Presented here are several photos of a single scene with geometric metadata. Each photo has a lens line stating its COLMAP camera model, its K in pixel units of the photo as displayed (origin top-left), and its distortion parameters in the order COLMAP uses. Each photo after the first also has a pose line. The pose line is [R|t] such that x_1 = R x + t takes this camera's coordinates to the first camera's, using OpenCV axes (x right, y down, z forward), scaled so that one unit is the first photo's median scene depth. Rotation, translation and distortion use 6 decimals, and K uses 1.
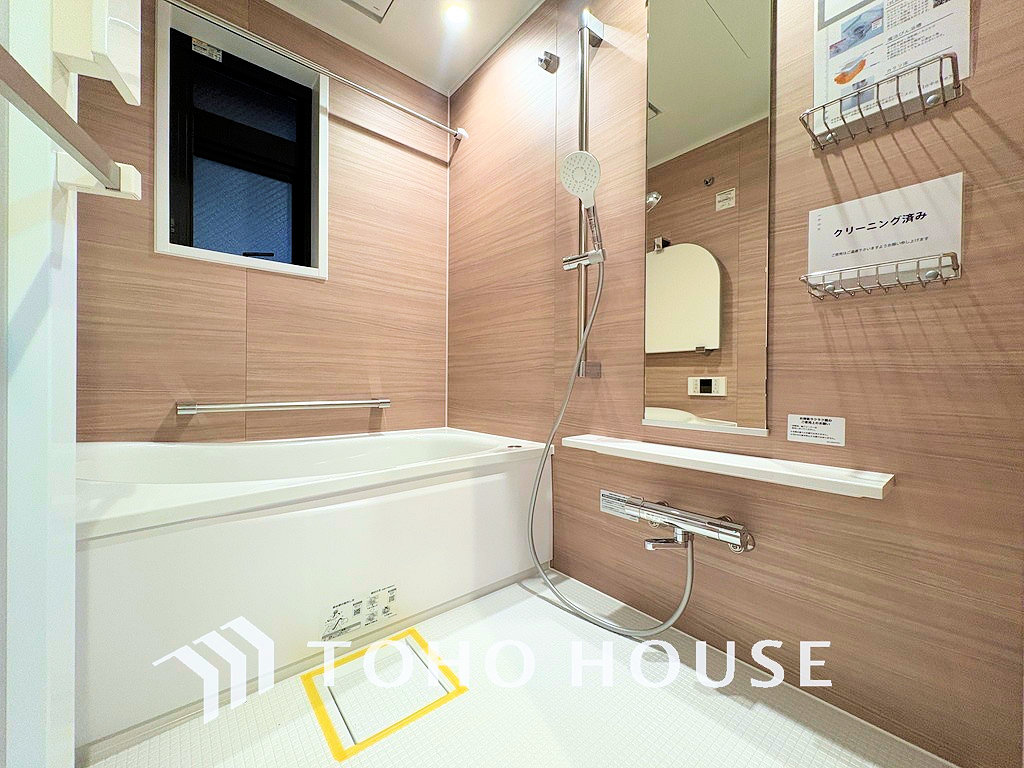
lens RADIAL K [[408.2, 0, 516.8], [0, 408.2, 380.7], [0, 0, 1]] dist [-0.001181, 0.000109]
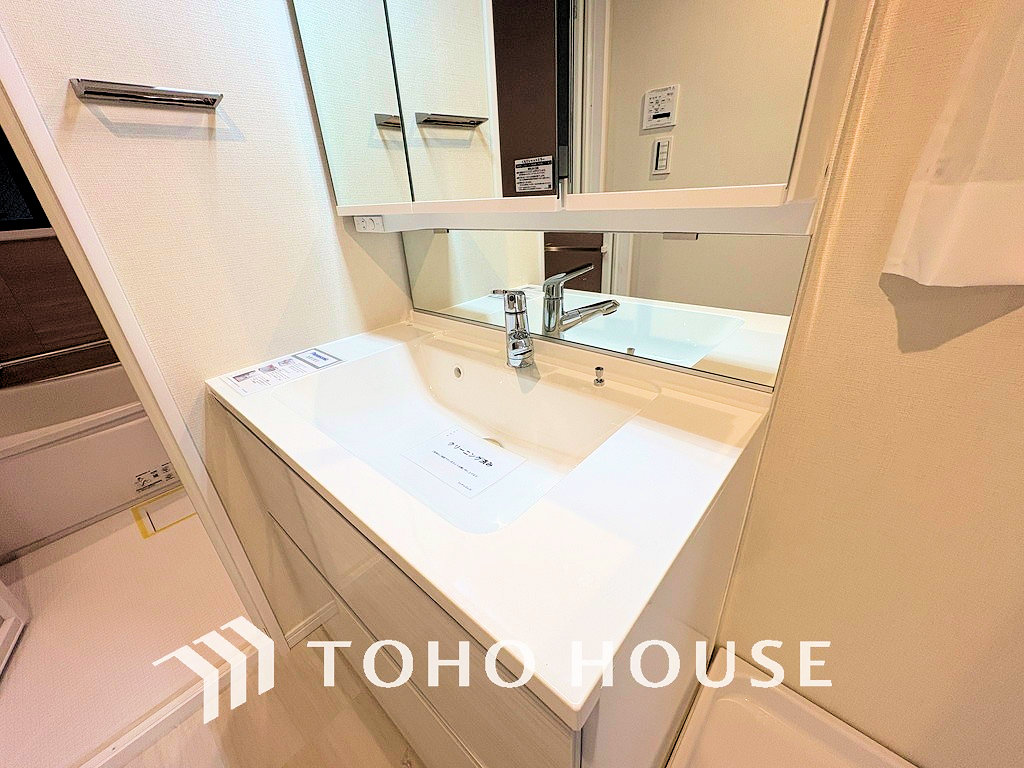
lens RADIAL K [[408.2, 0, 513.1], [0, 408.2, 385.9], [0, 0, 1]] dist [-0.001181, 0.000109]
pose [[0.987979, -0.112191, 0.106350, 0.732694], [0.055705, 0.900121, 0.432065, -0.347357], [-0.144202, -0.420947, 0.895550, -0.487896]]
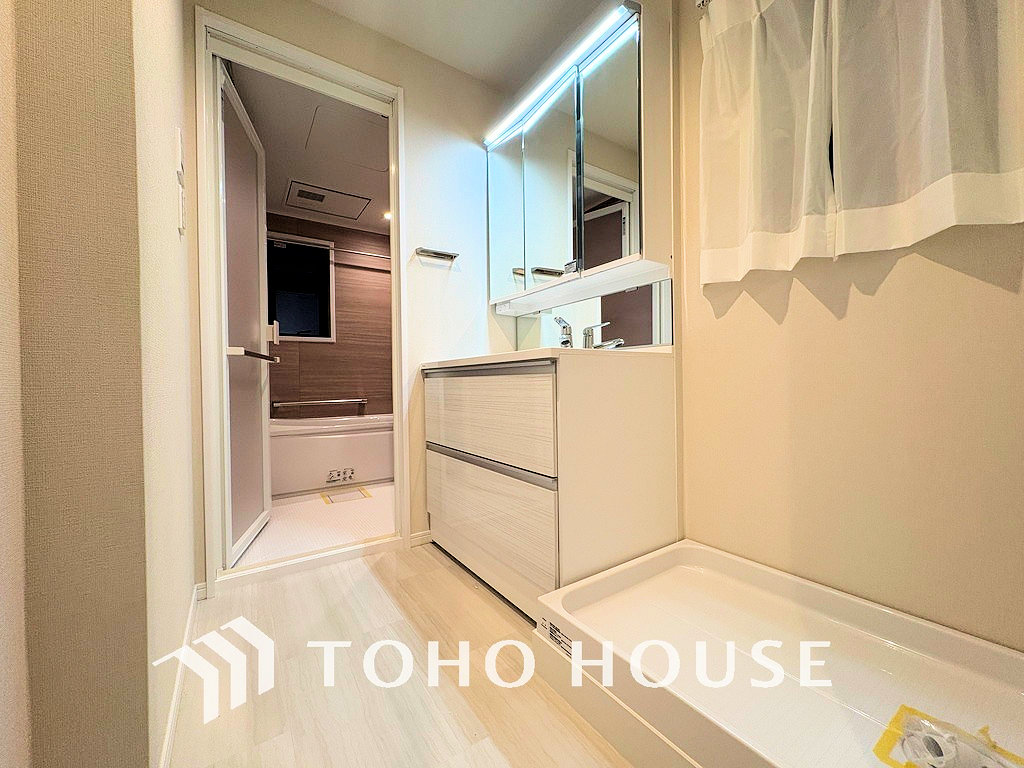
lens RADIAL K [[408.2, 0, 512.4], [0, 408.2, 386.7], [0, 0, 1]] dist [-0.001181, 0.000109]
pose [[0.993928, -0.010608, -0.109521, 0.786571], [0.012477, 0.999788, 0.016392, -0.050521], [0.109324, -0.017659, 0.993849, -1.167732]]
